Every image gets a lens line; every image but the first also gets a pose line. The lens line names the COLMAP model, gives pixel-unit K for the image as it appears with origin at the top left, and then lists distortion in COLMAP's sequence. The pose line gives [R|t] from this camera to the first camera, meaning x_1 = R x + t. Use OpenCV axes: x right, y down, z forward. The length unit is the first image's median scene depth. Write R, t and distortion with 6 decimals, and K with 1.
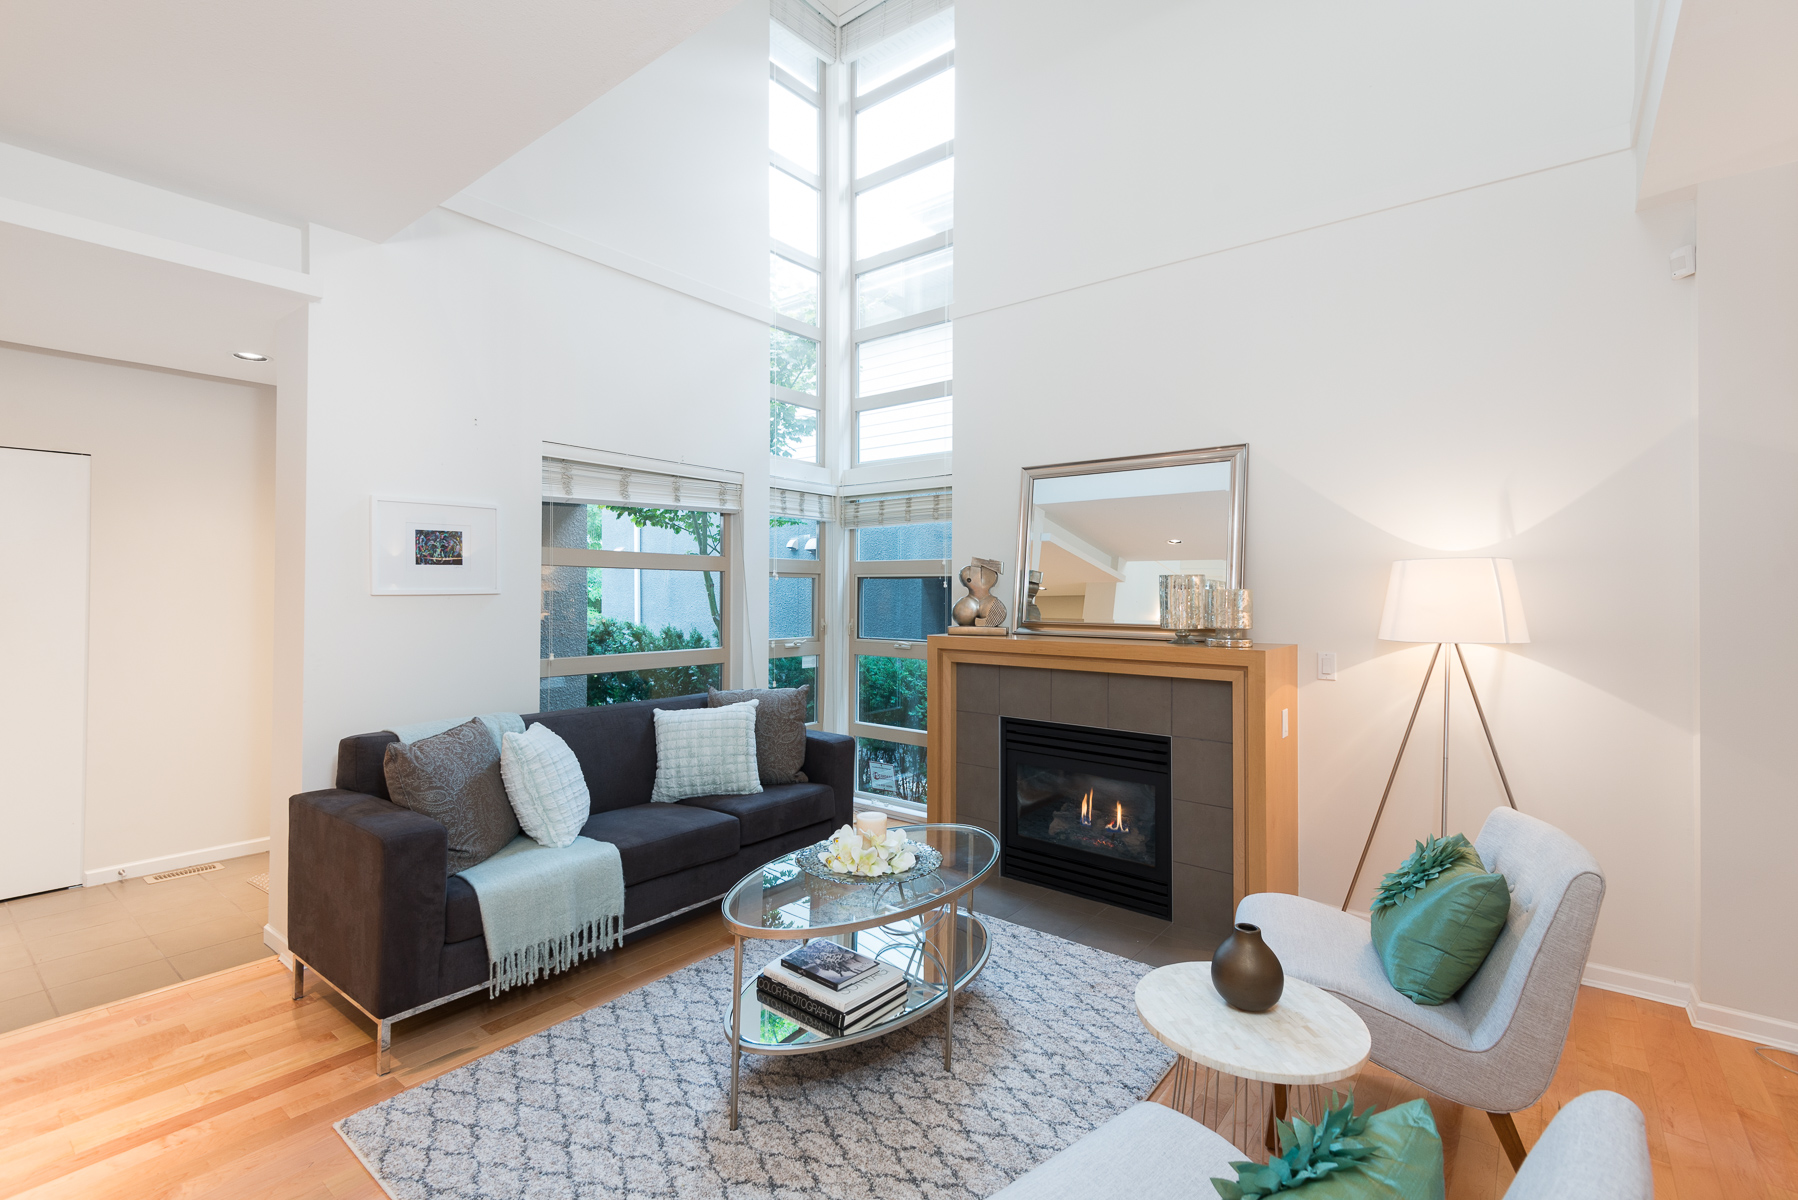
lens RADIAL K [[813.0, 0, 910.6], [0, 813.0, 588.9], [0, 0, 1]] dist [0.024148, -0.011877]
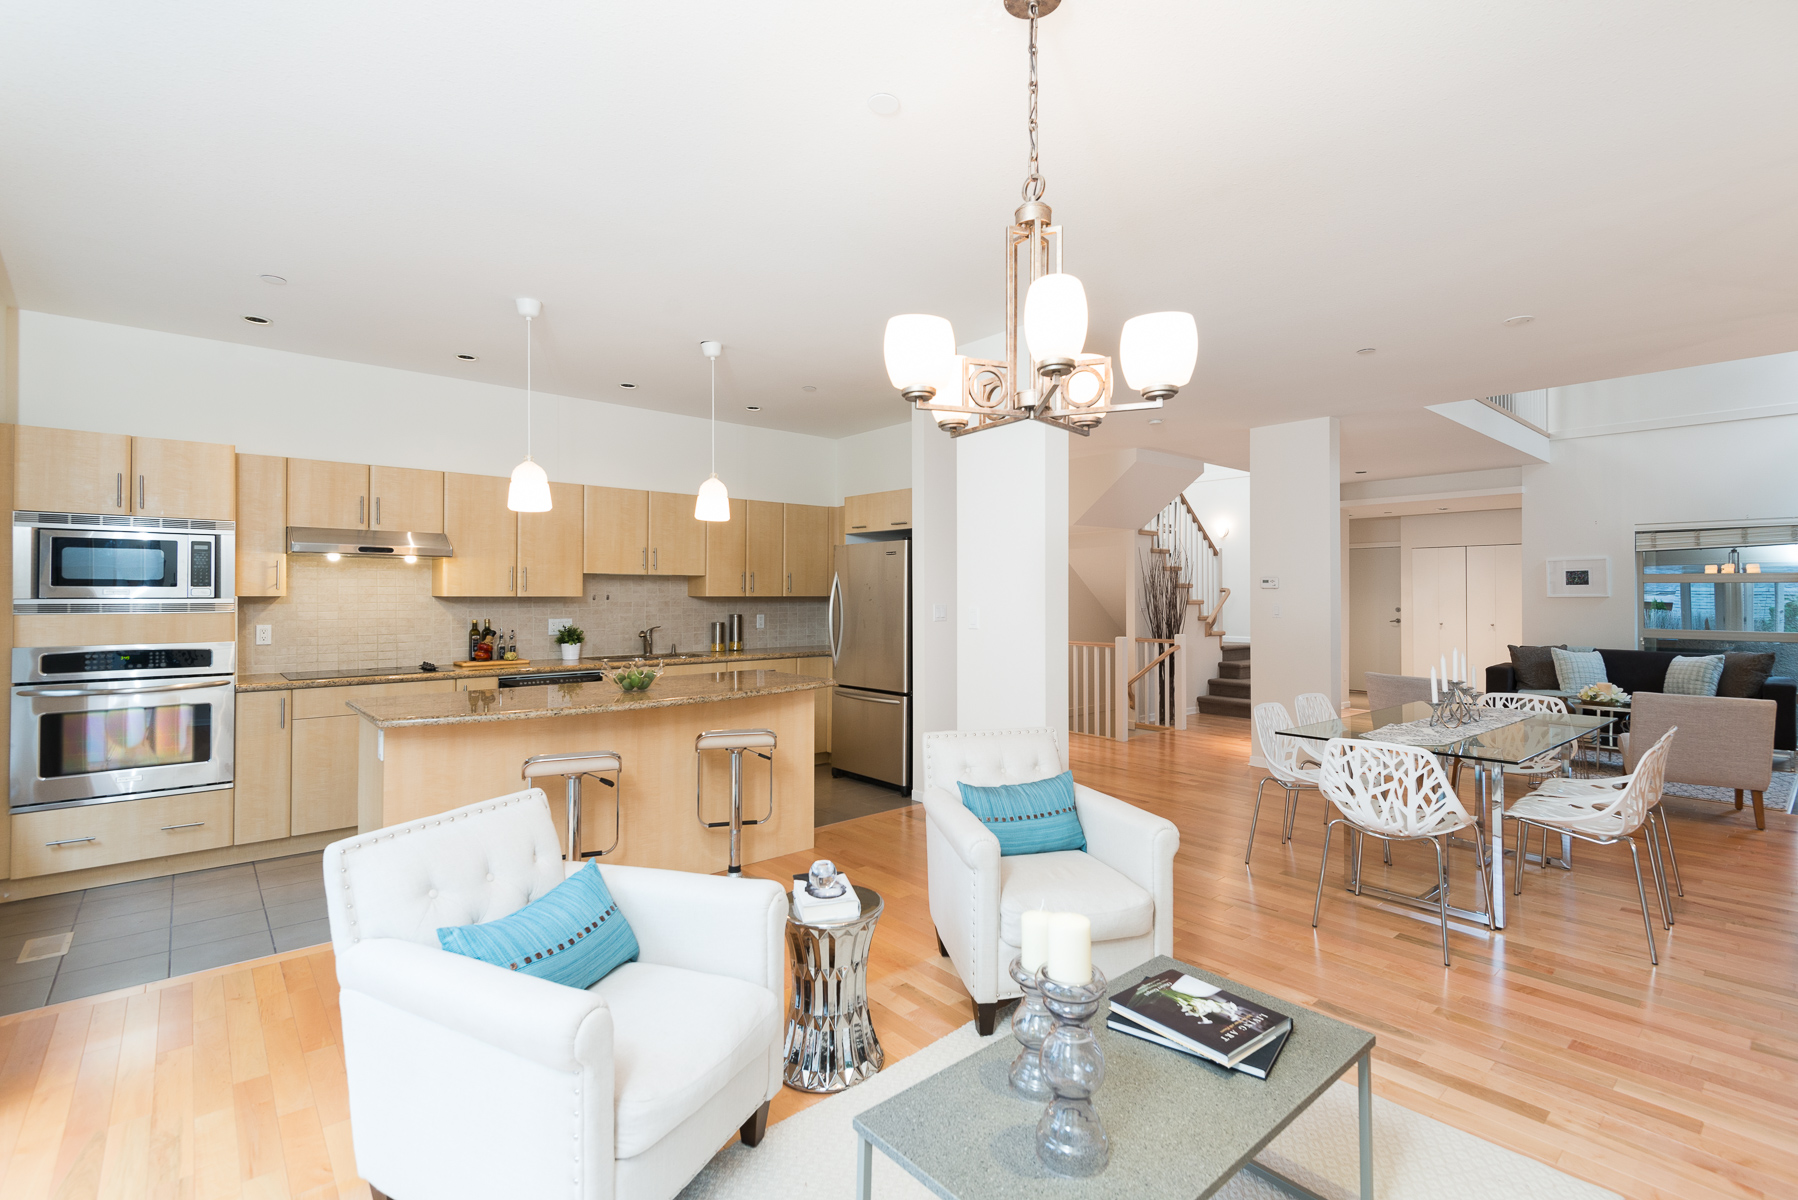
lens RADIAL K [[813.0, 0, 904.2], [0, 813.0, 585.6], [0, 0, 1]] dist [0.024148, -0.011877]
pose [[-0.177224, -0.014944, -0.984057, 2.069510], [0.001899, 0.999878, -0.015527, 0.006684], [0.984169, -0.004621, -0.177174, -0.499686]]
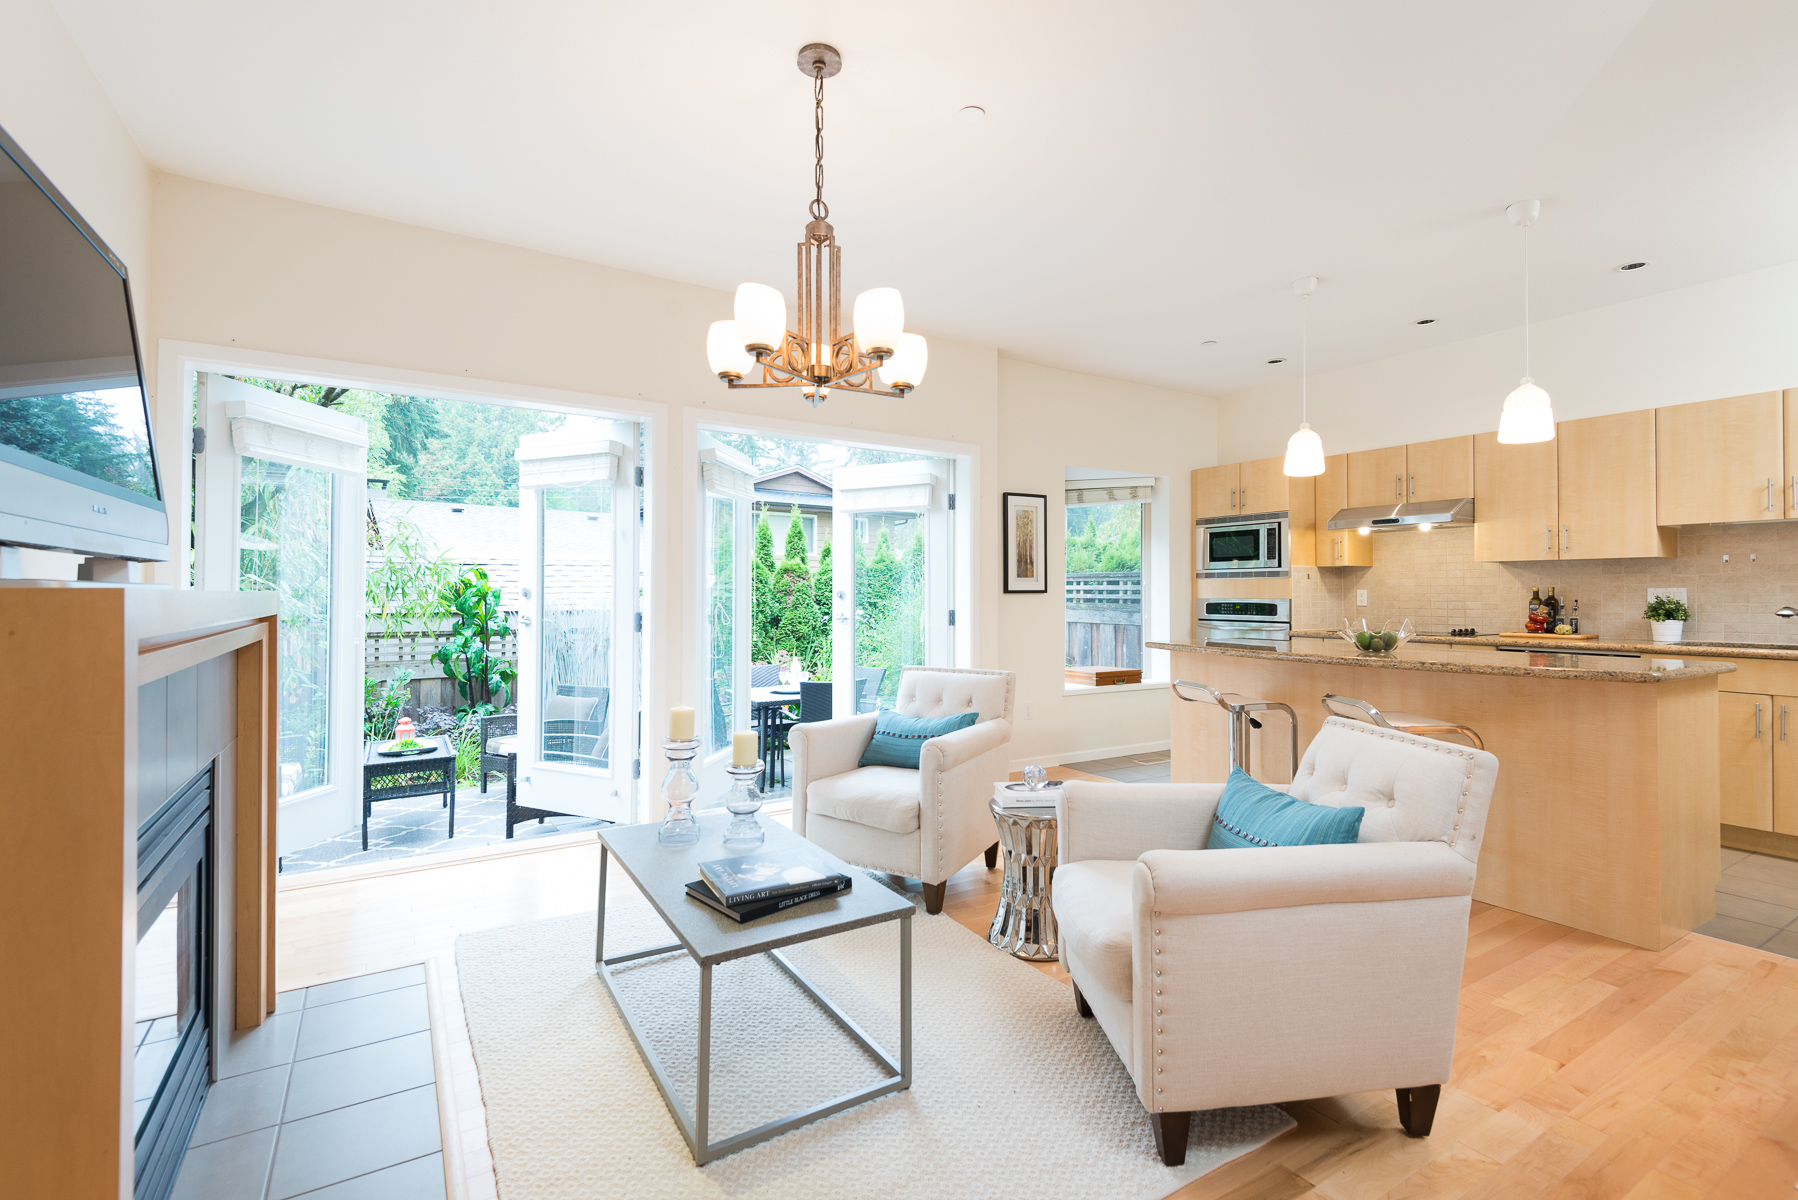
lens RADIAL K [[813.0, 0, 908.0], [0, 813.0, 586.9], [0, 0, 1]] dist [0.024148, -0.011877]
pose [[-0.943790, -0.001563, 0.330541, 1.269255], [-0.006173, 0.999898, -0.012898, 0.067425], [-0.330487, -0.014213, -0.943703, 0.087014]]
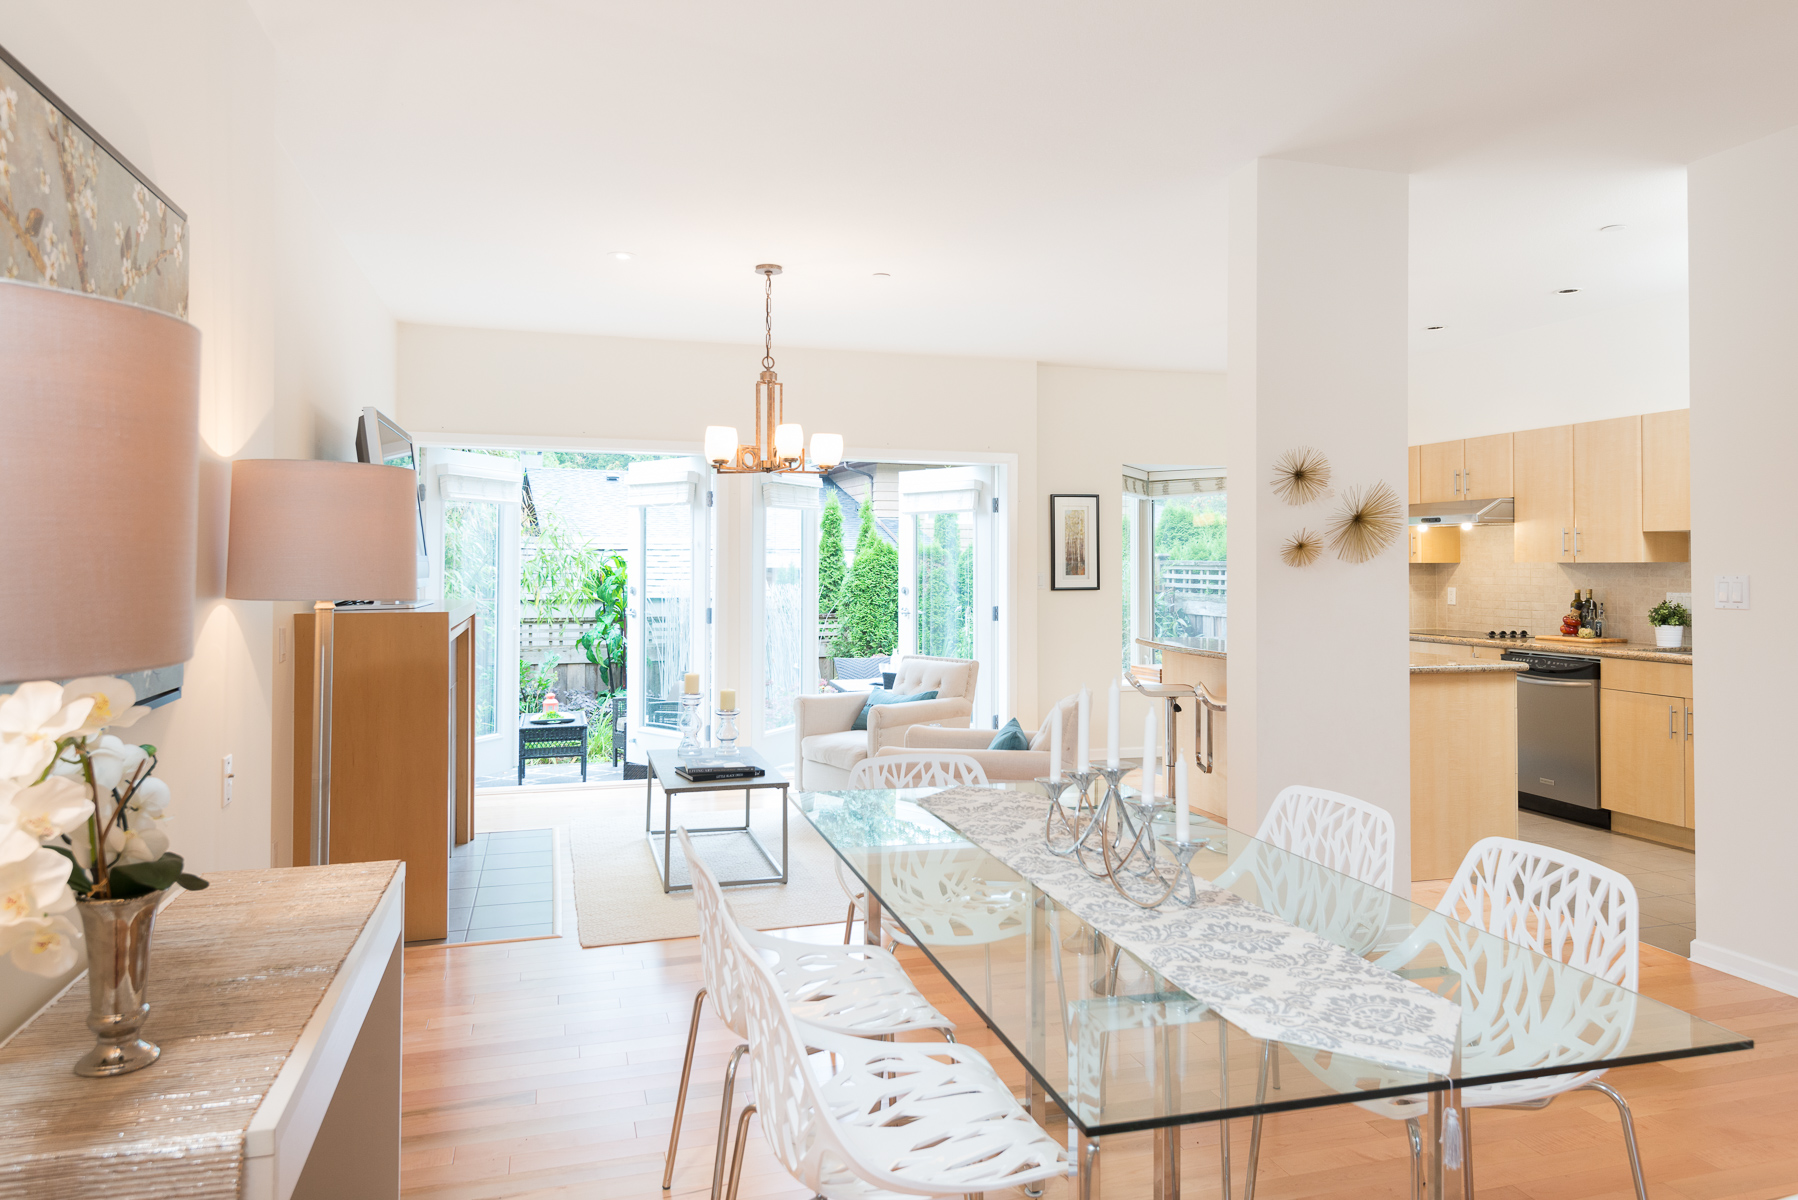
lens RADIAL K [[1161.5, 0, 906.4], [0, 1161.5, 554.7], [0, 0, 1]] dist [0.036765, -0.007744]
pose [[-0.823494, 0.000905, 0.567324, 0.557290], [-0.006879, 0.999909, -0.011580, 0.018532], [-0.567283, -0.013439, -0.823413, 0.623483]]
